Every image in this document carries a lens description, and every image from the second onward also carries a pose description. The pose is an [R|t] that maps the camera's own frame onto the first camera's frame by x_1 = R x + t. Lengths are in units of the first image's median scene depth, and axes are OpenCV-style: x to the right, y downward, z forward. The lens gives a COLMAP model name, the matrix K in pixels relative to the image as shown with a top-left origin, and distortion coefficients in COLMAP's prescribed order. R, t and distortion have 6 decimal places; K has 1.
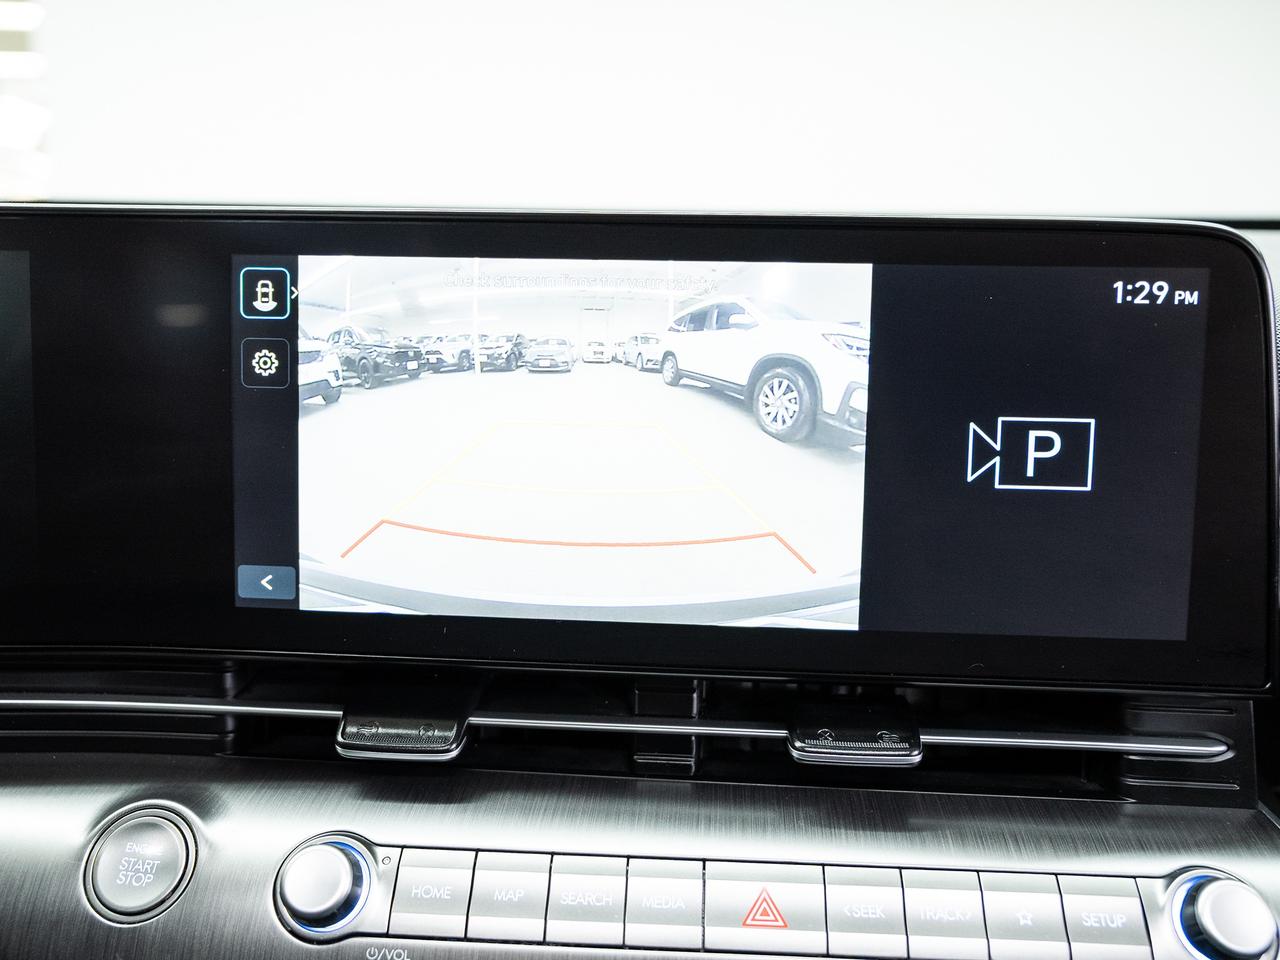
lens RADIAL K [[1041.0, 0, 640.0], [0, 1041.0, 480.0], [0, 0, 1]] dist [-0.008344, -0.007402]
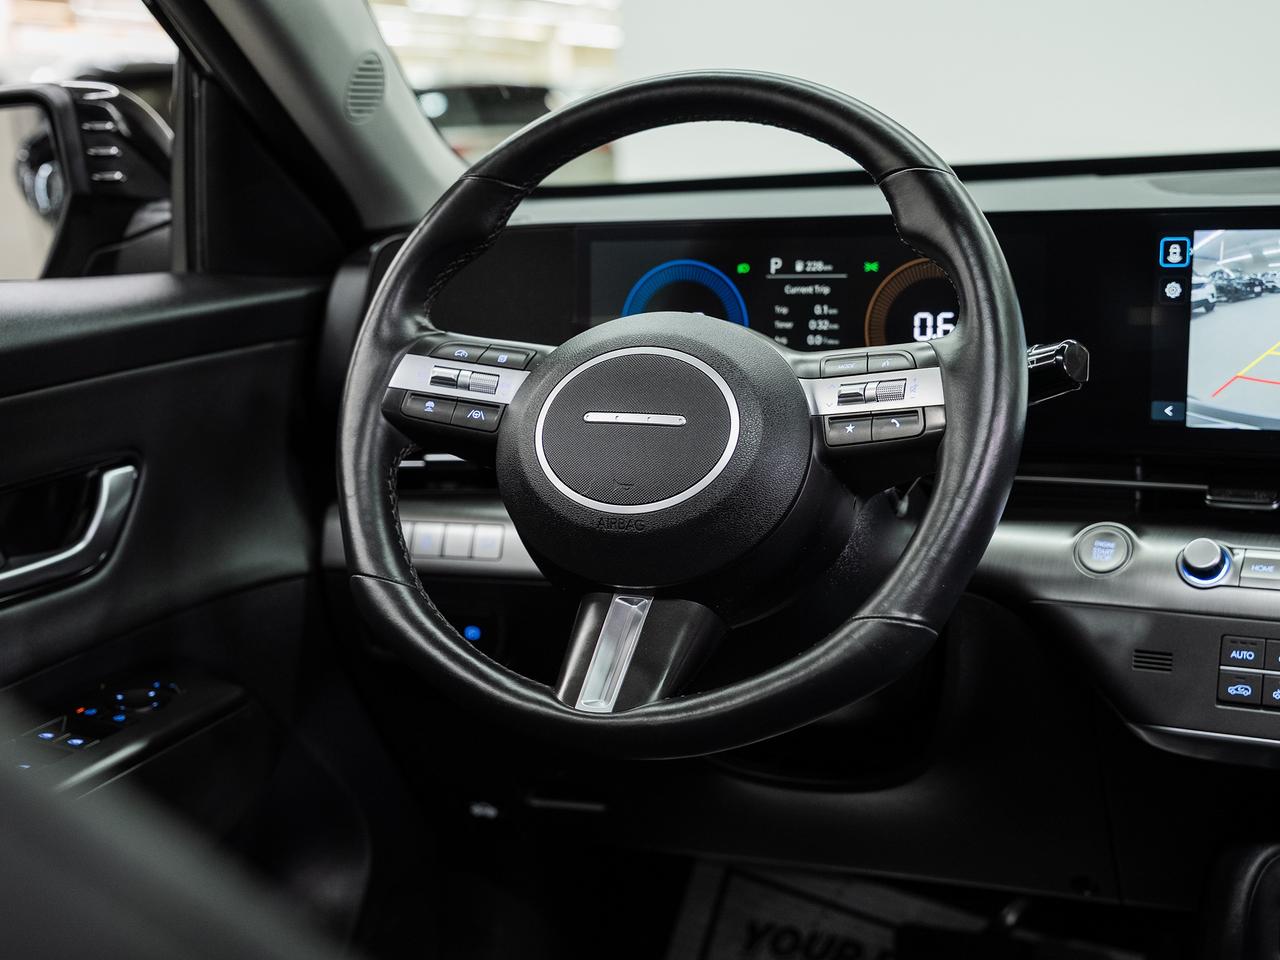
lens RADIAL K [[1846.8, 0, 640.2], [0, 1846.8, 496.0], [0, 0, 1]] dist [0.014292, 0.131082]
pose [[0.897591, 0.028639, -0.439899, 0.244552], [-0.019448, 0.999488, 0.025389, 0.186773], [0.440401, -0.014234, 0.897688, -2.359798]]
